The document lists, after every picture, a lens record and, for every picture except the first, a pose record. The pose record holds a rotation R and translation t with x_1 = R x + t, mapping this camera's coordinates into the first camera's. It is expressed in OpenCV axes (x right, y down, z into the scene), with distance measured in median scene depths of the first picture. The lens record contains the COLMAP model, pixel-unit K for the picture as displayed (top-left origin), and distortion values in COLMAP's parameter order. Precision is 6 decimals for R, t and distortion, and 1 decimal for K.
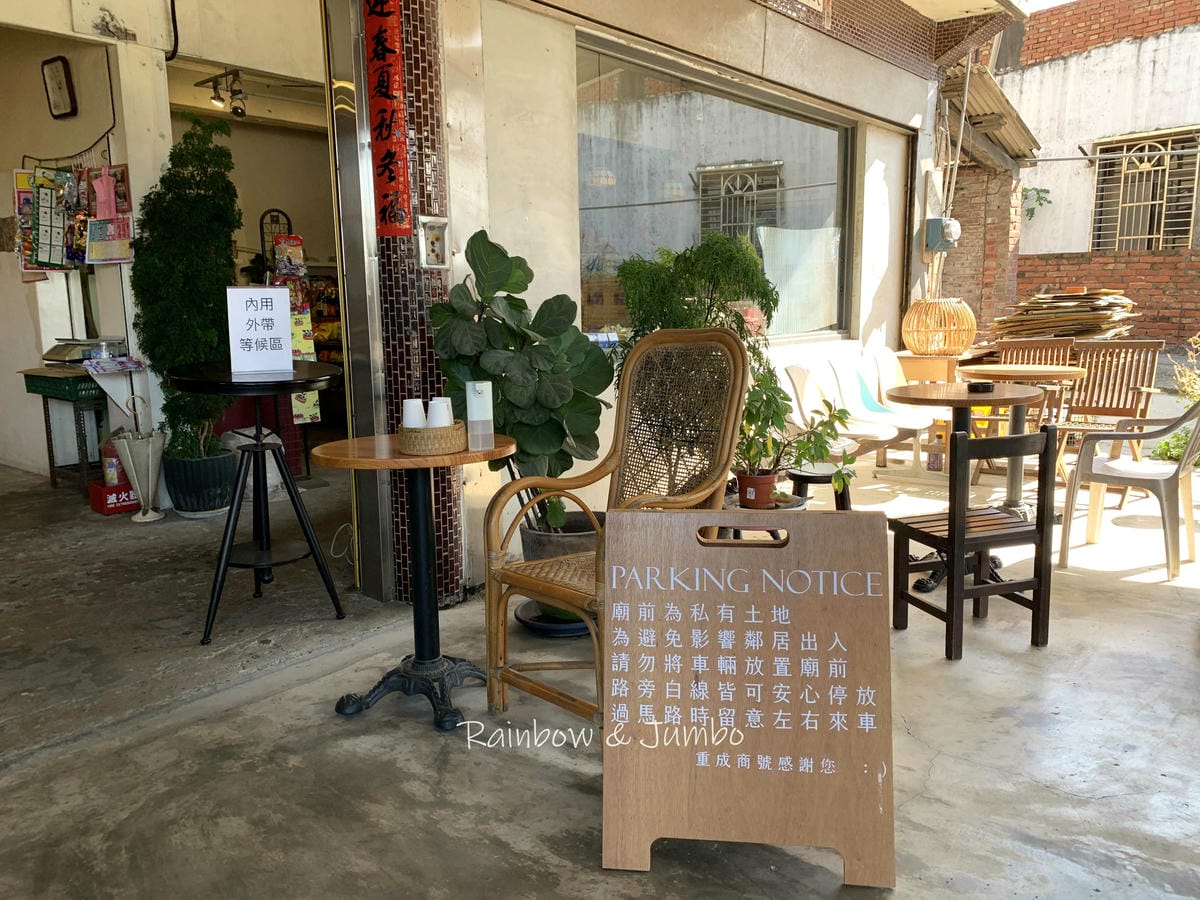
lens RADIAL K [[911.1, 0, 600.0], [0, 911.1, 450.0], [0, 0, 1]] dist [0.005305, 0.000250]
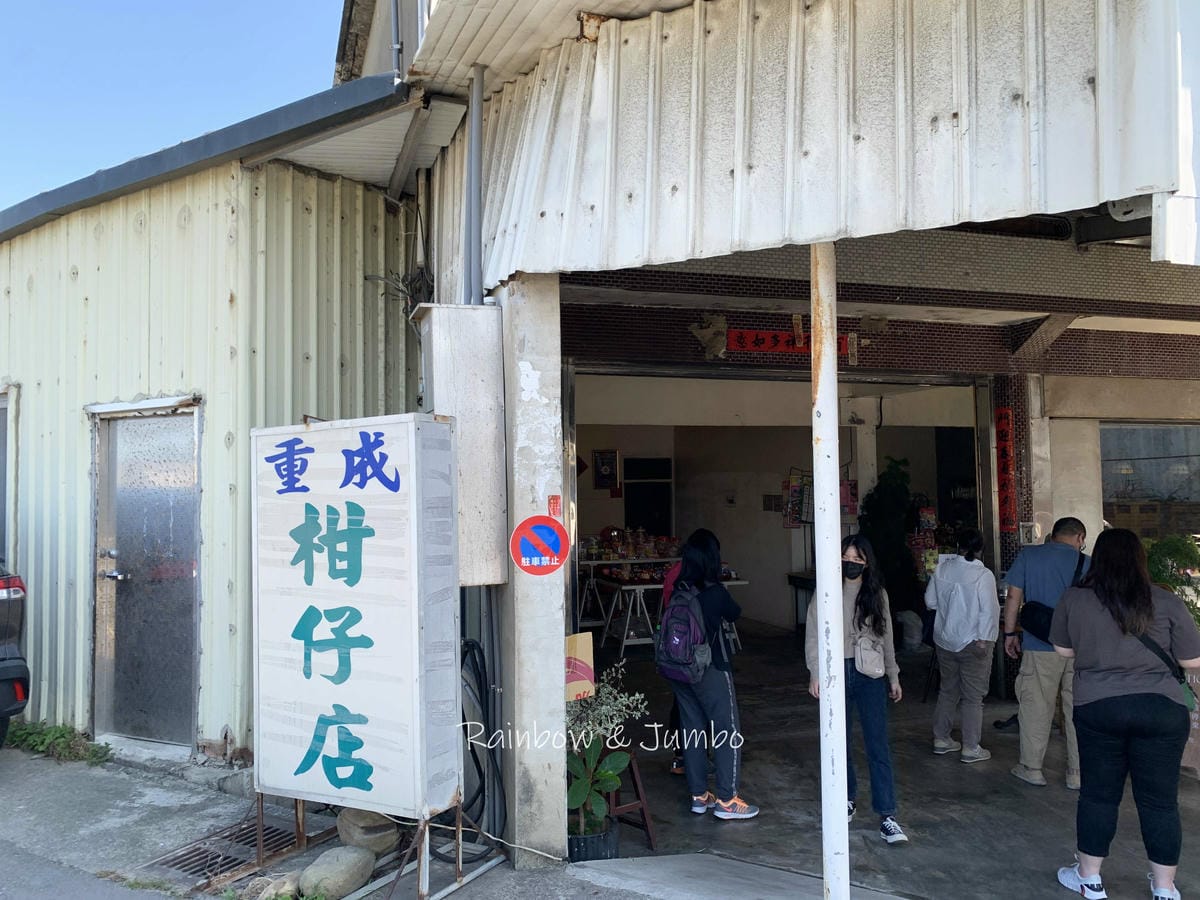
lens RADIAL K [[911.1, 0, 600.0], [0, 911.1, 450.0], [0, 0, 1]] dist [0.005305, 0.000250]
pose [[0.852927, -0.021157, -0.521602, 0.069514], [-0.082864, 0.981023, -0.175291, 0.034457], [0.515412, 0.192732, 0.834988, -1.040273]]
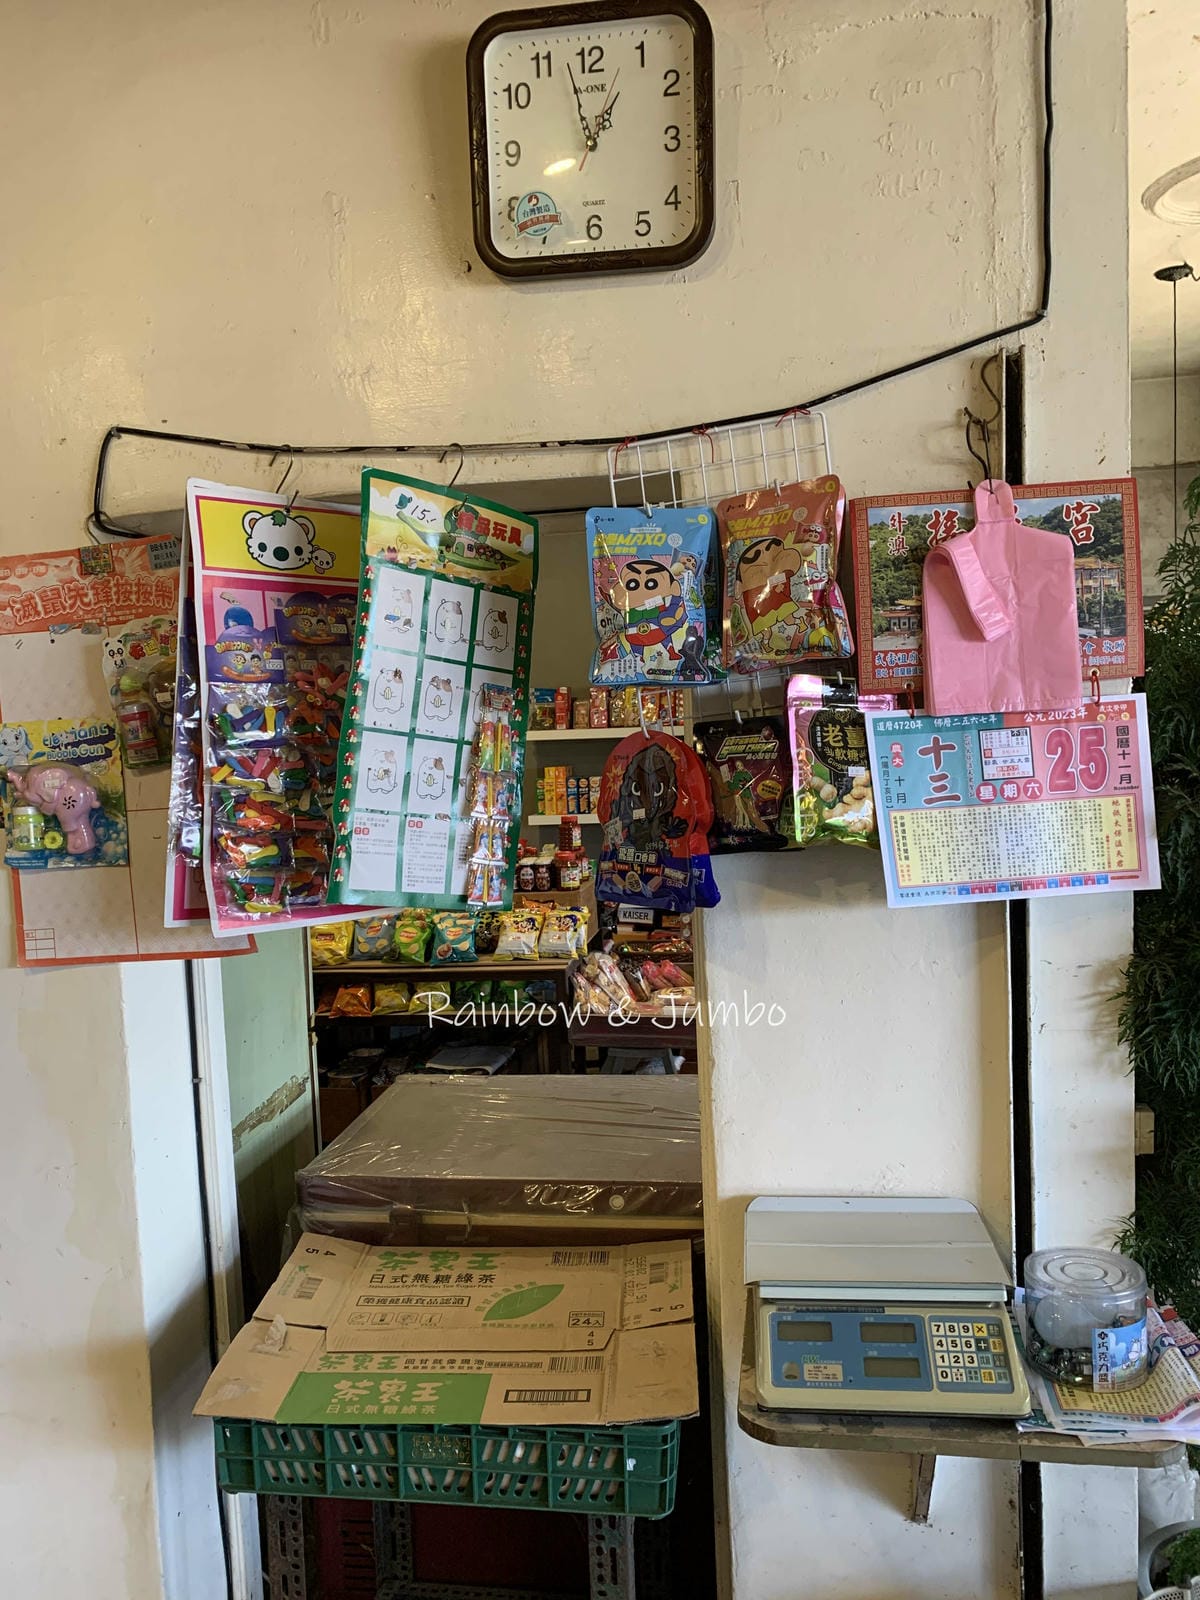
lens RADIAL K [[1214.8, 0, 600.0], [0, 1214.8, 800.0], [0, 0, 1]] dist [0.005305, 0.000250]
pose [[0.864324, -0.053763, 0.500053, -0.817228], [0.114372, 0.989231, -0.091332, -0.224705], [-0.489758, 0.136132, 0.861165, 0.828738]]
